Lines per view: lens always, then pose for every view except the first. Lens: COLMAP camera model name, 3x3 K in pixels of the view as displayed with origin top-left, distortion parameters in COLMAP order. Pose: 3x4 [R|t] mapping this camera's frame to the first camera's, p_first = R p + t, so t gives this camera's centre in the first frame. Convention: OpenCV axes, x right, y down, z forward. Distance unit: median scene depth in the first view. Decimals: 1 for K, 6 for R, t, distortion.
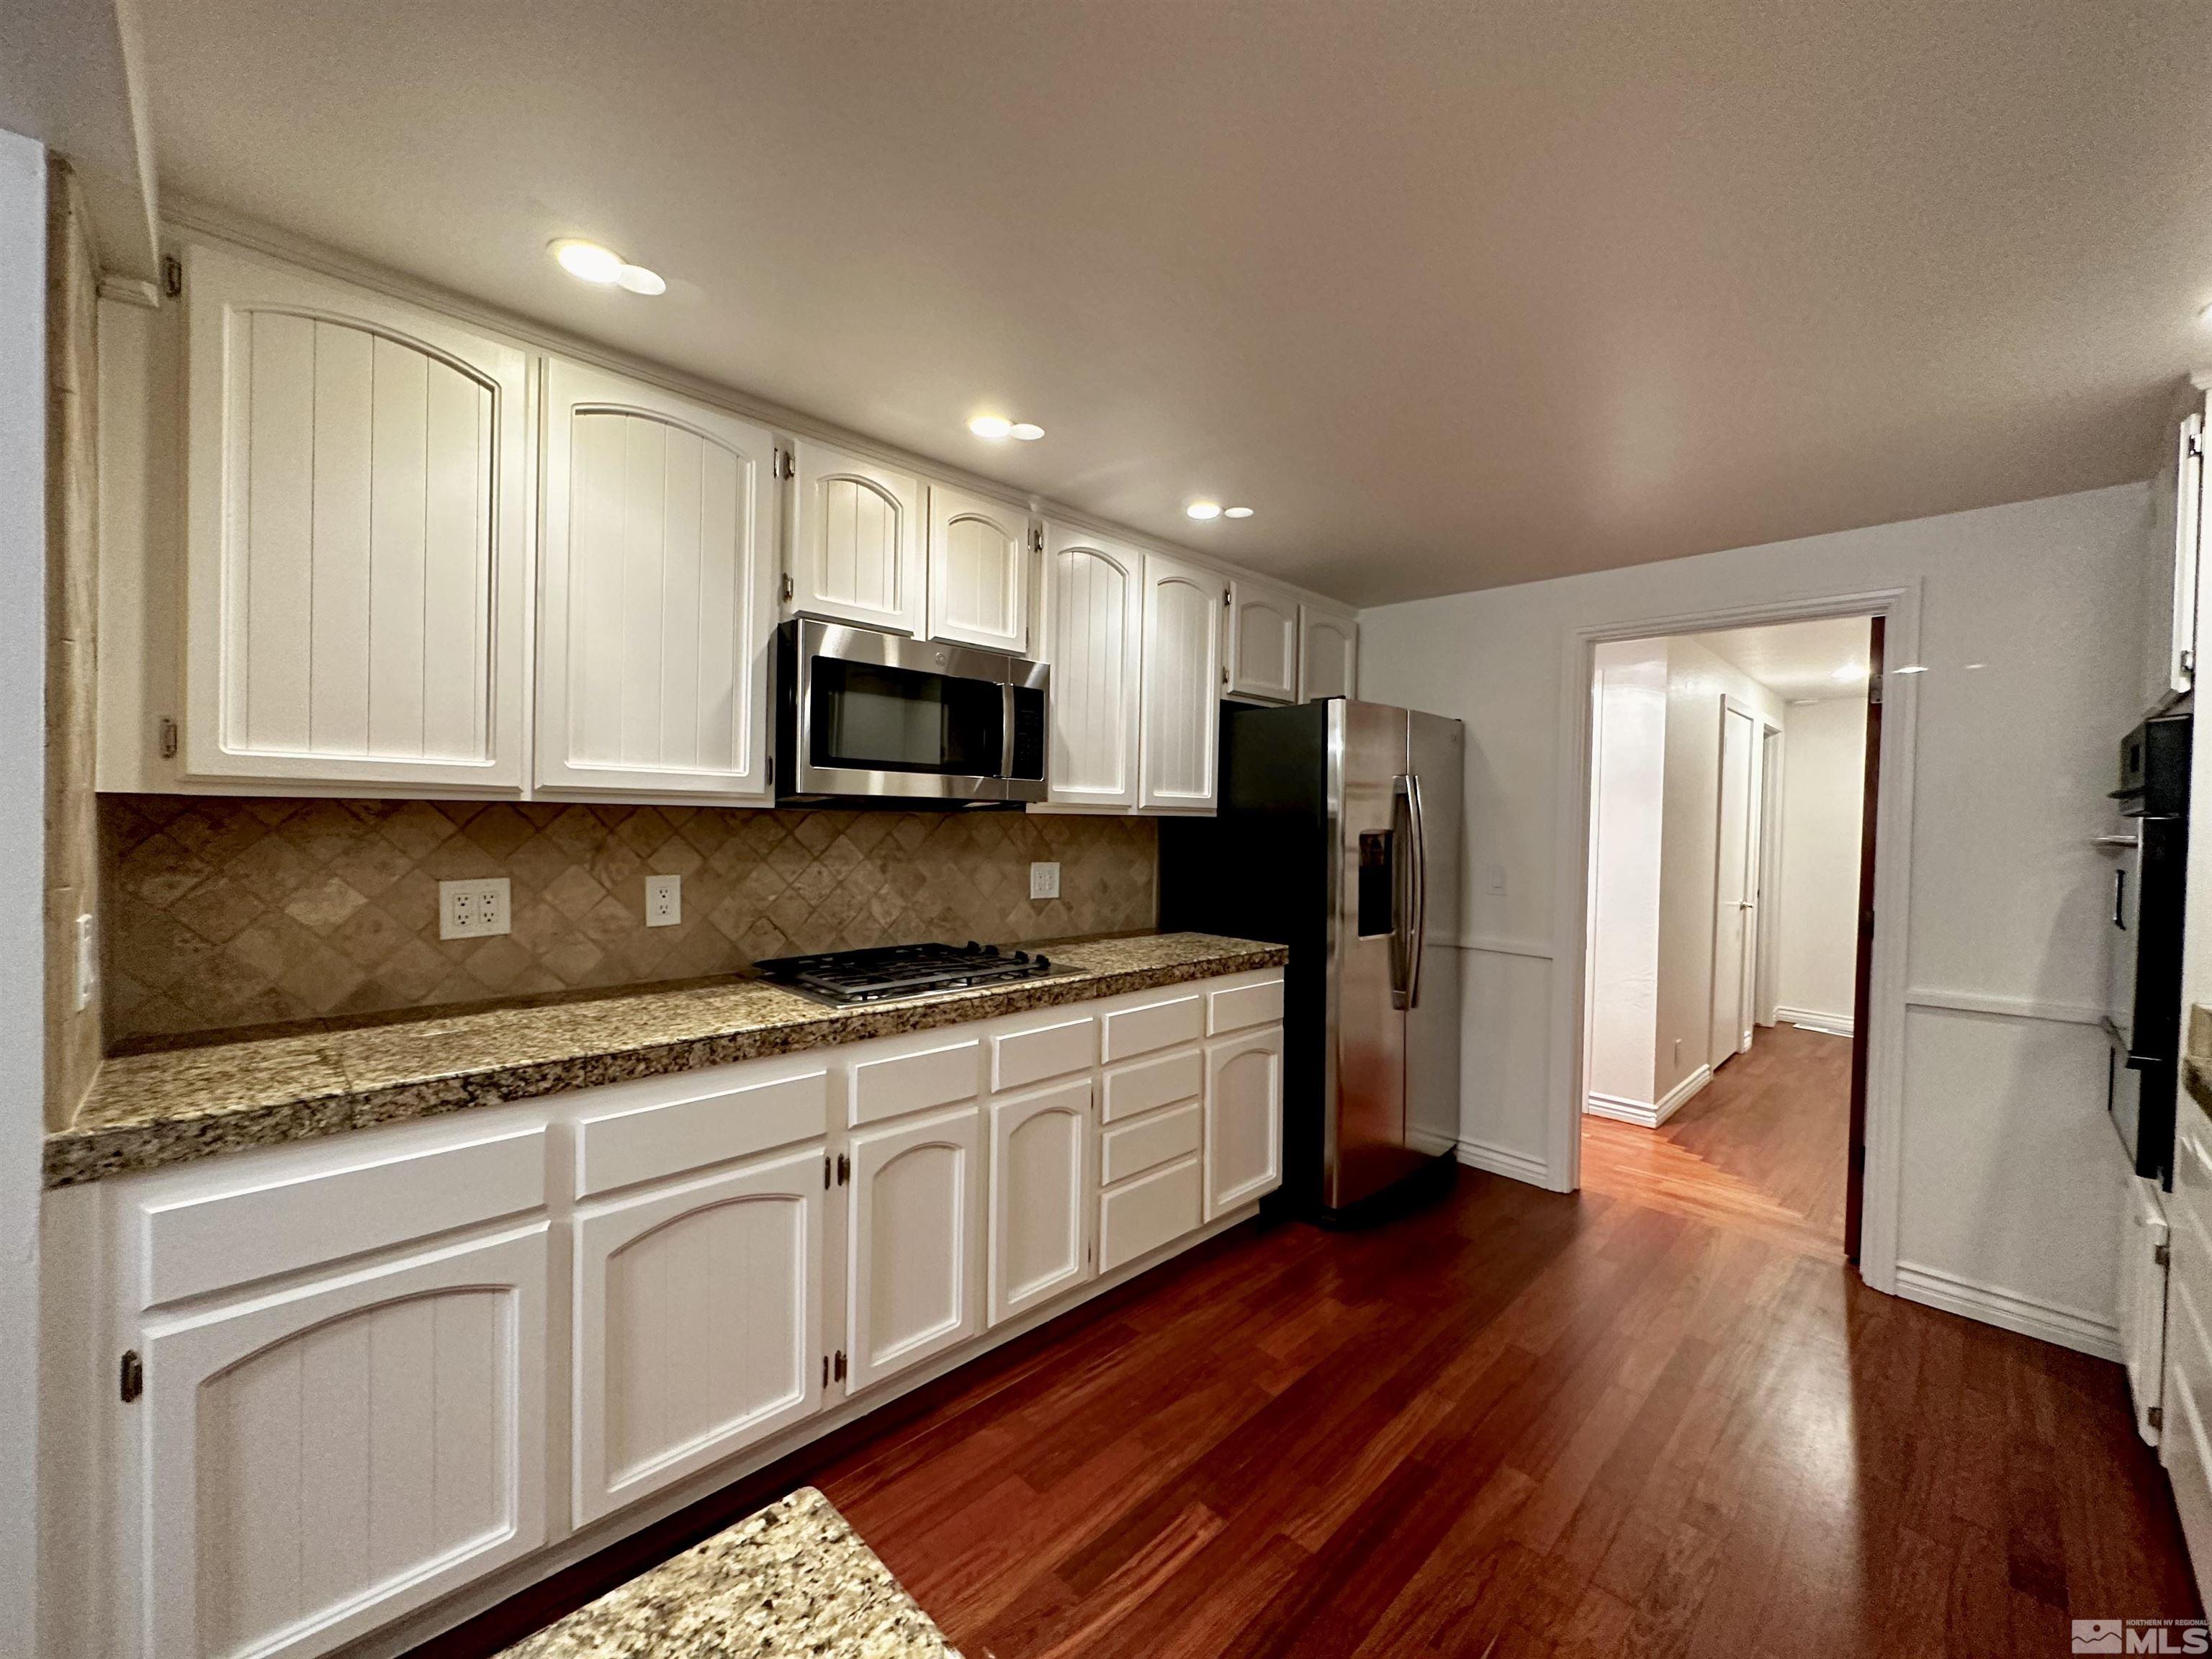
lens RADIAL K [[885.0, 0, 1101.6], [0, 885.0, 831.1], [0, 0, 1]] dist [0.000421, 0.000064]
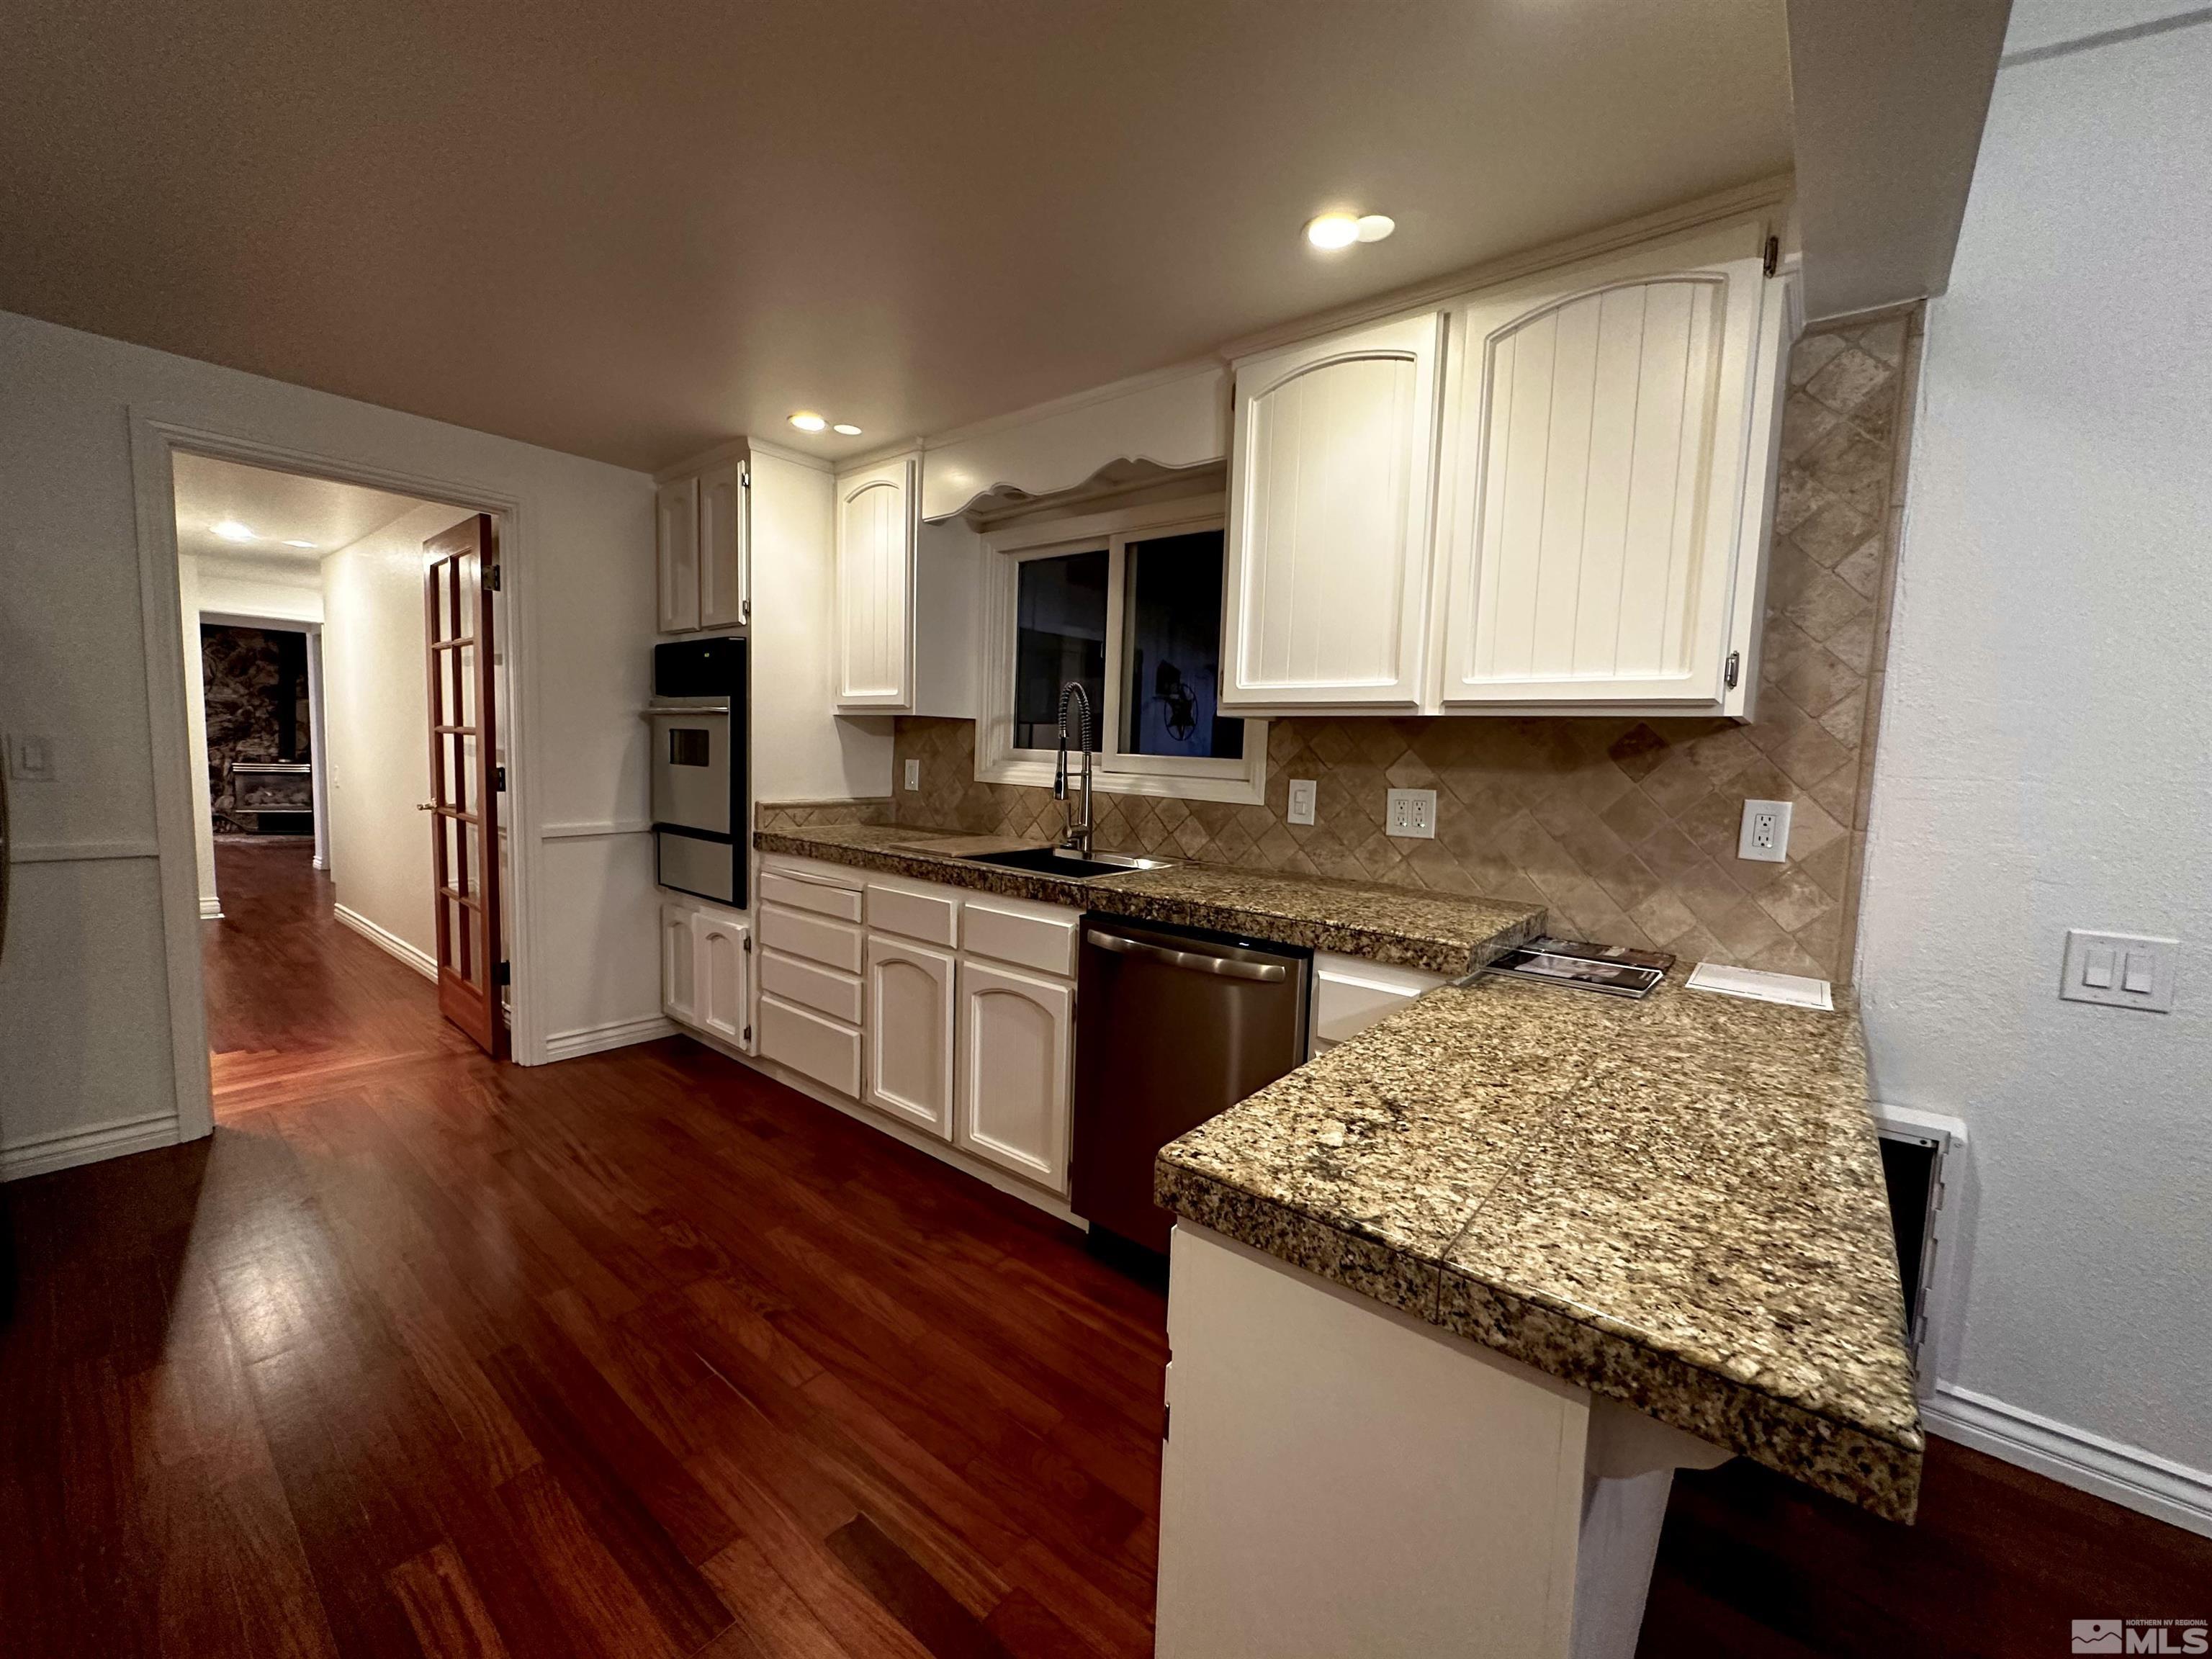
lens RADIAL K [[885.0, 0, 1114.3], [0, 885.0, 823.7], [0, 0, 1]] dist [0.000421, 0.000064]
pose [[-0.105767, -0.112133, 0.988048, -0.448600], [-0.019297, 0.993666, 0.110705, 0.018711], [-0.994204, -0.007358, -0.107261, 0.333118]]
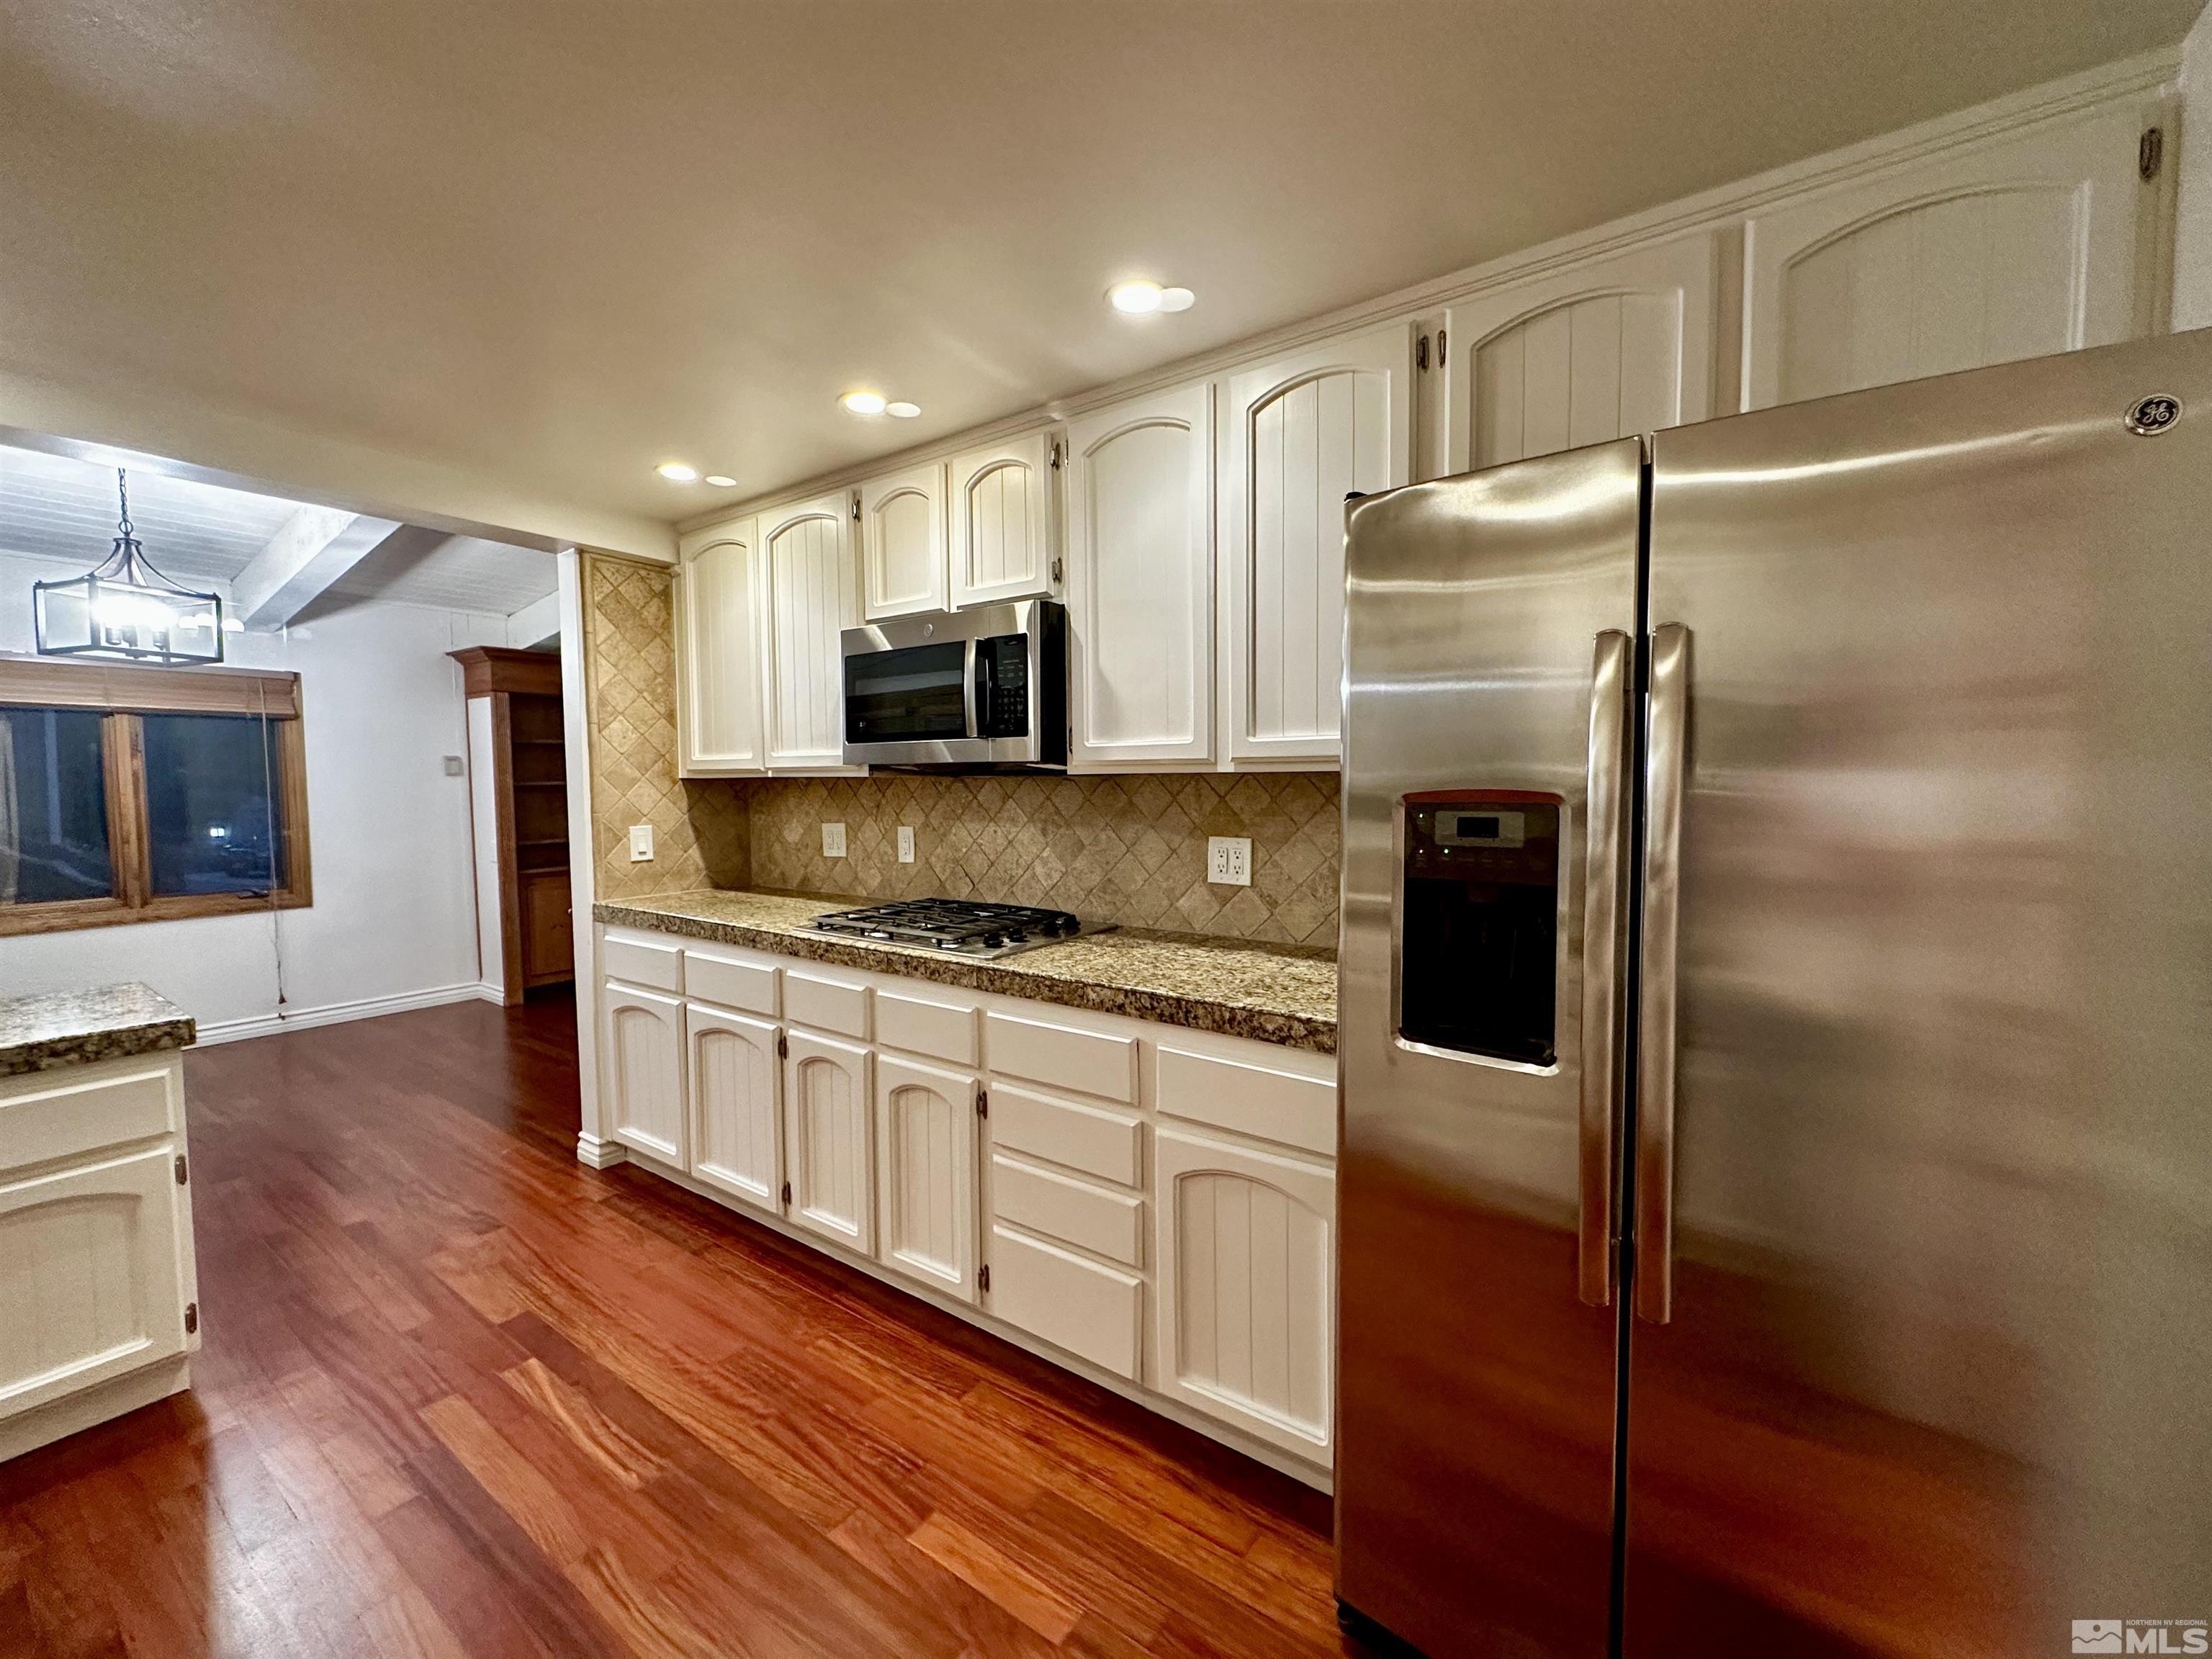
lens RADIAL K [[885.0, 0, 1091.5], [0, 885.0, 825.4], [0, 0, 1]] dist [0.000421, 0.000064]
pose [[0.173703, 0.031503, -0.984294, 0.813885], [-0.006869, 0.999503, 0.030778, 0.002932], [0.984774, 0.001415, 0.173833, 0.918272]]
